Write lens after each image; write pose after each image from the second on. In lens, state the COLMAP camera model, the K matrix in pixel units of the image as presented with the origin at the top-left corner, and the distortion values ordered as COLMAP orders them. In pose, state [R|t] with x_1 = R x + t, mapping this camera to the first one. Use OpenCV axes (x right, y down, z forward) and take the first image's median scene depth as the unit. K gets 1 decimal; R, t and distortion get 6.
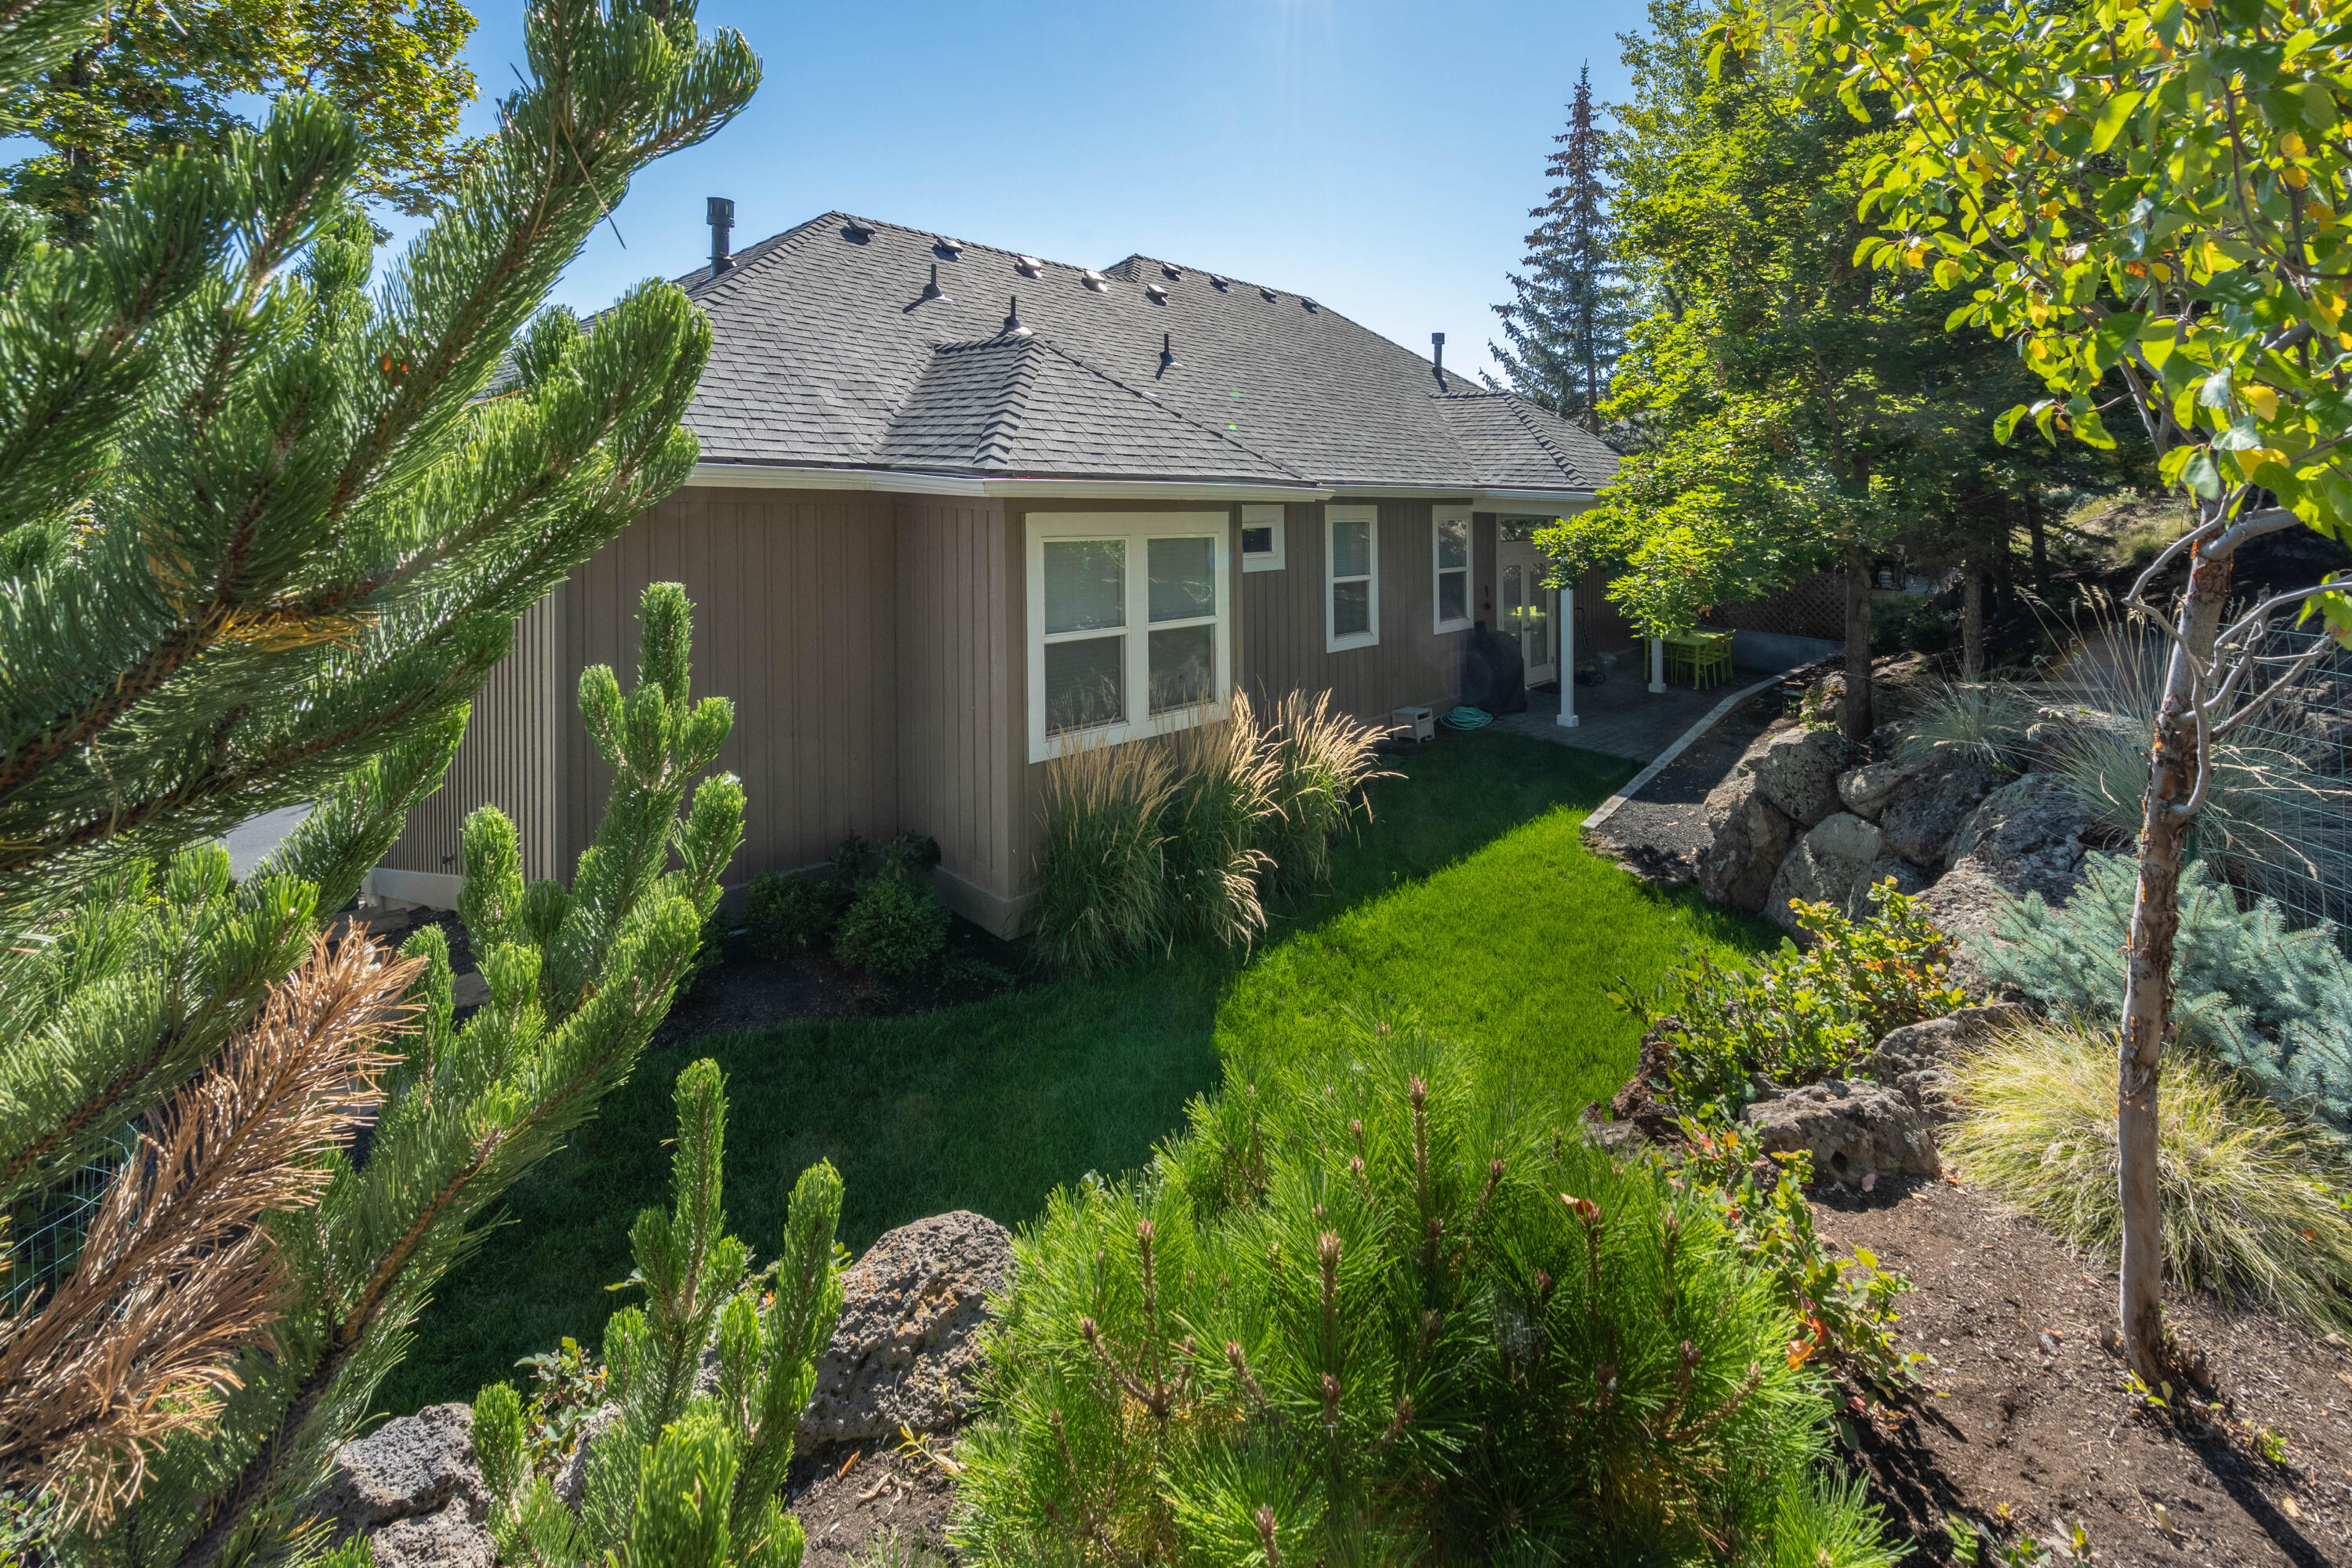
lens RADIAL K [[956.0, 0, 1175.2], [0, 956.0, 758.5], [0, 0, 1]] dist [-0.001014, -0.000153]
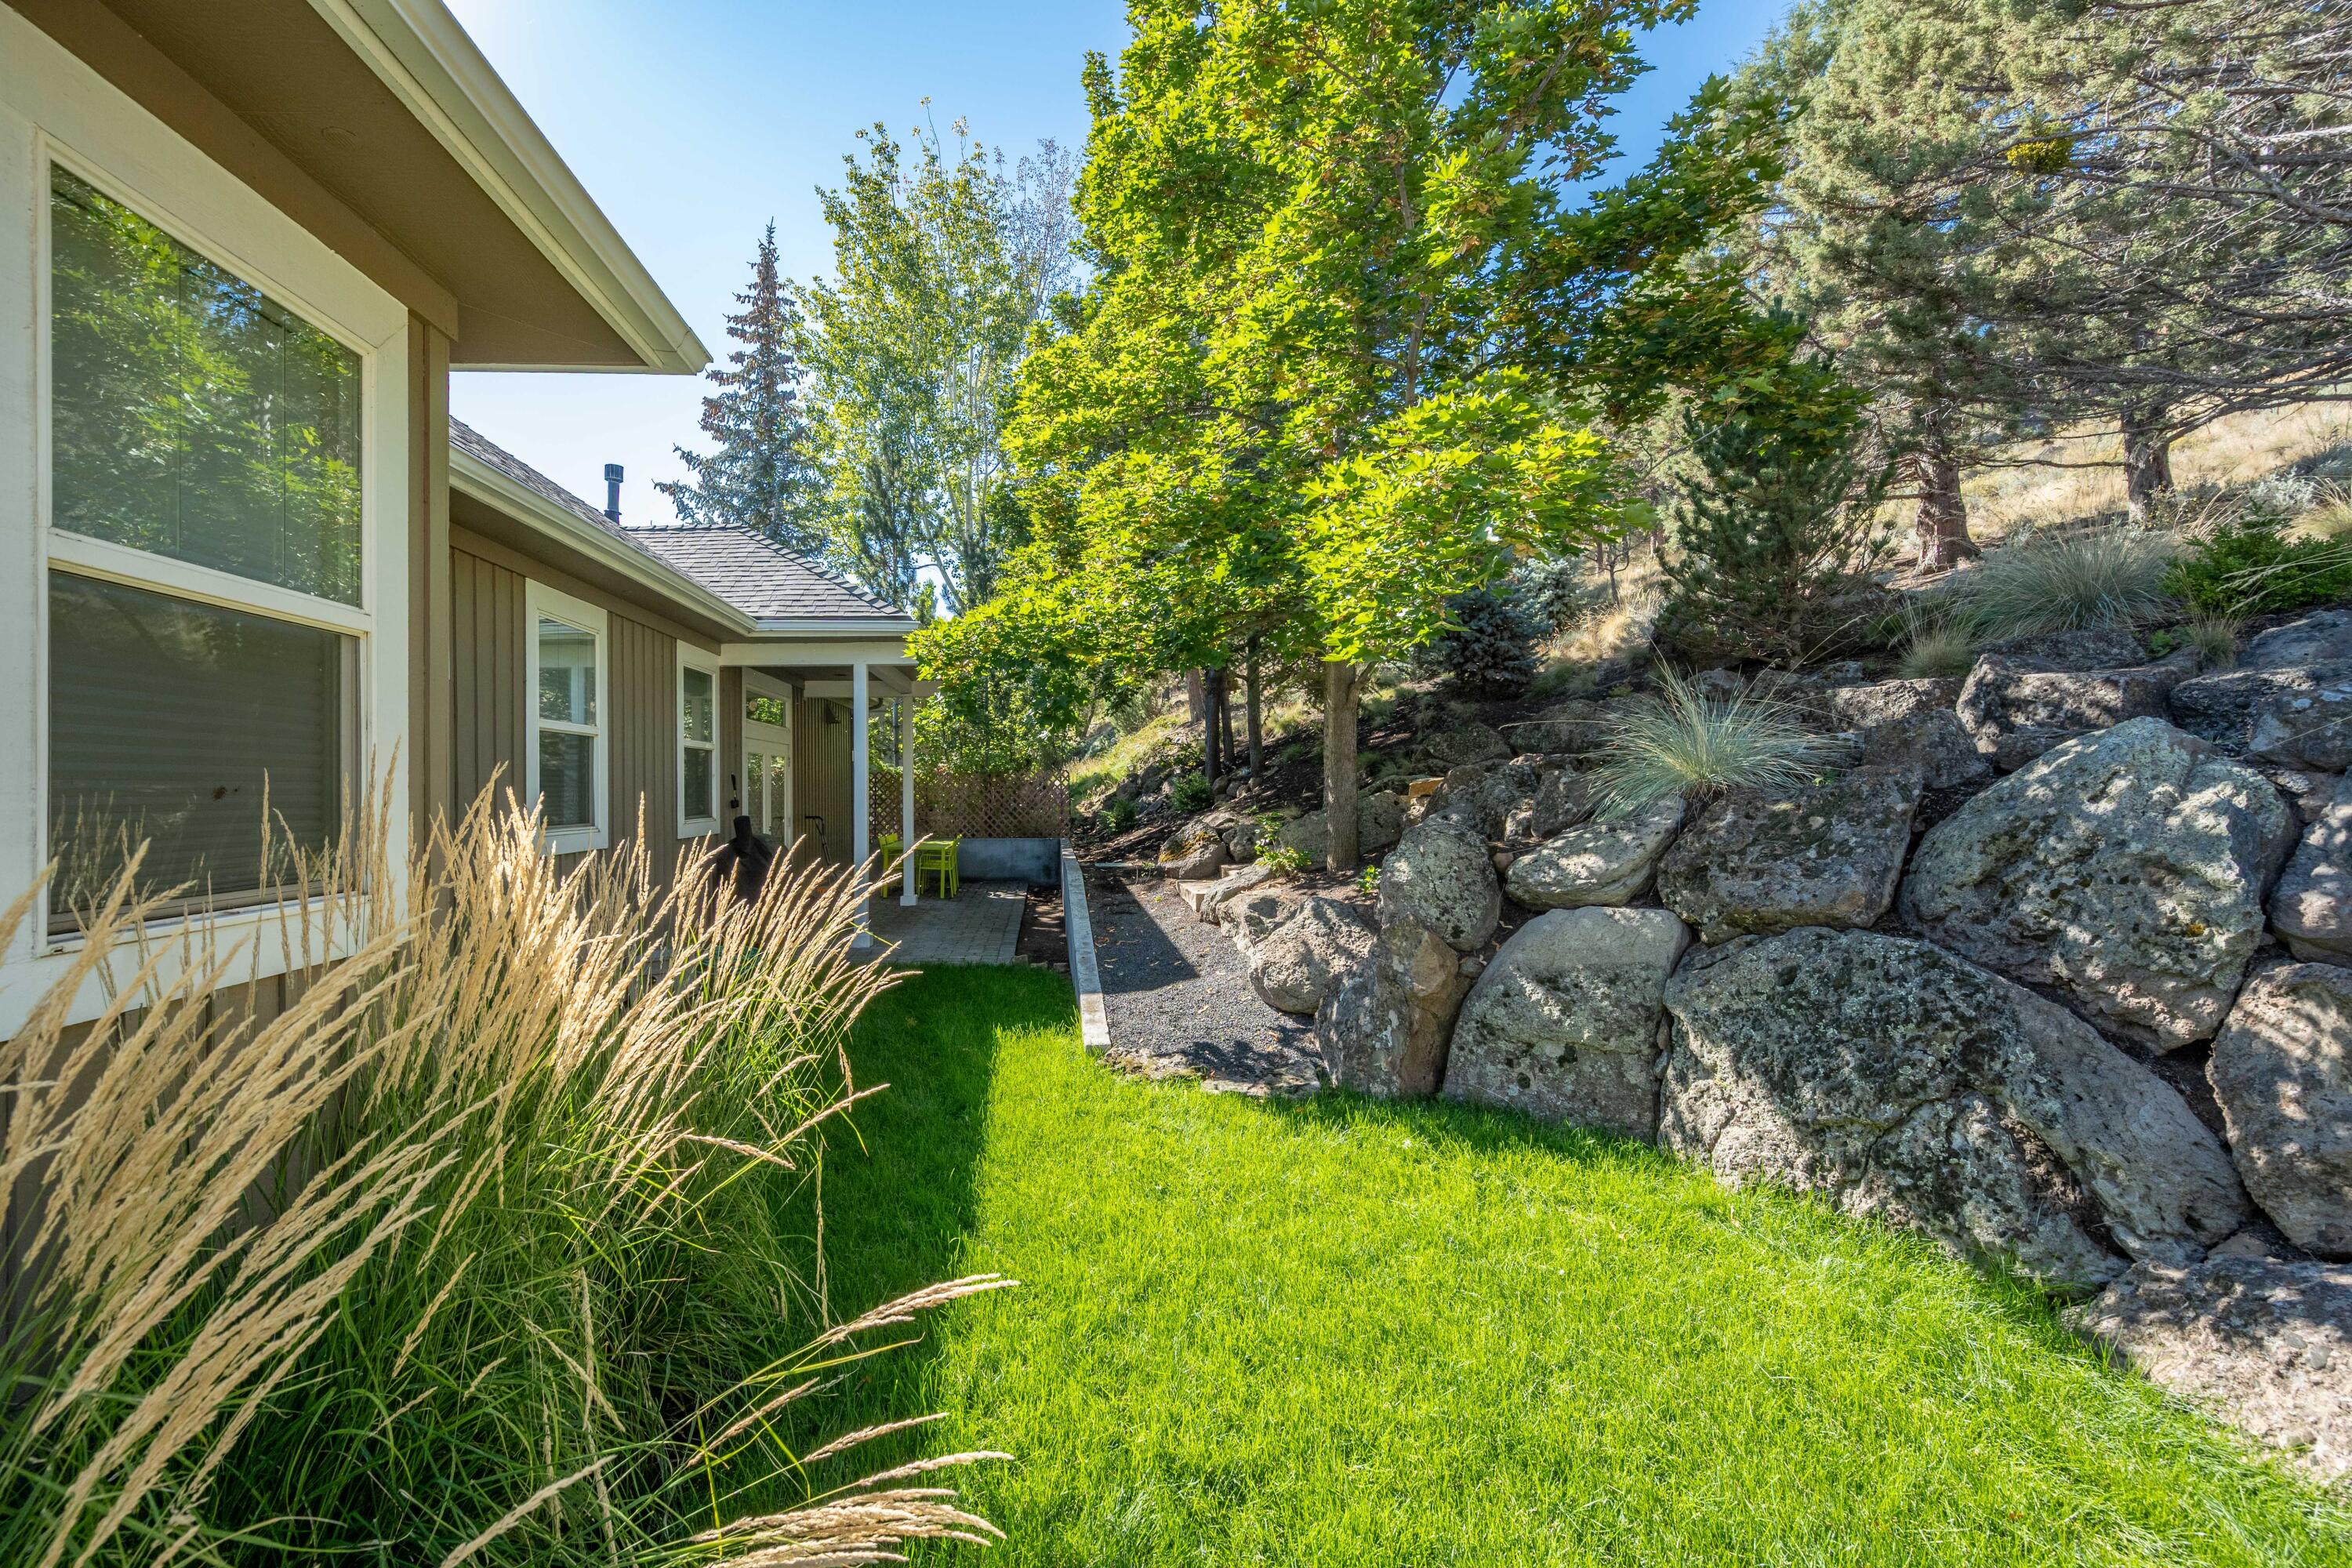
lens RADIAL K [[956.0, 0, 1175.2], [0, 956.0, 758.5], [0, 0, 1]] dist [-0.001014, -0.000153]
pose [[0.655343, -0.001790, 0.755329, -0.010953], [0.201014, 0.964349, -0.172119, 0.004598], [-0.728092, 0.264629, 0.632339, 0.303232]]
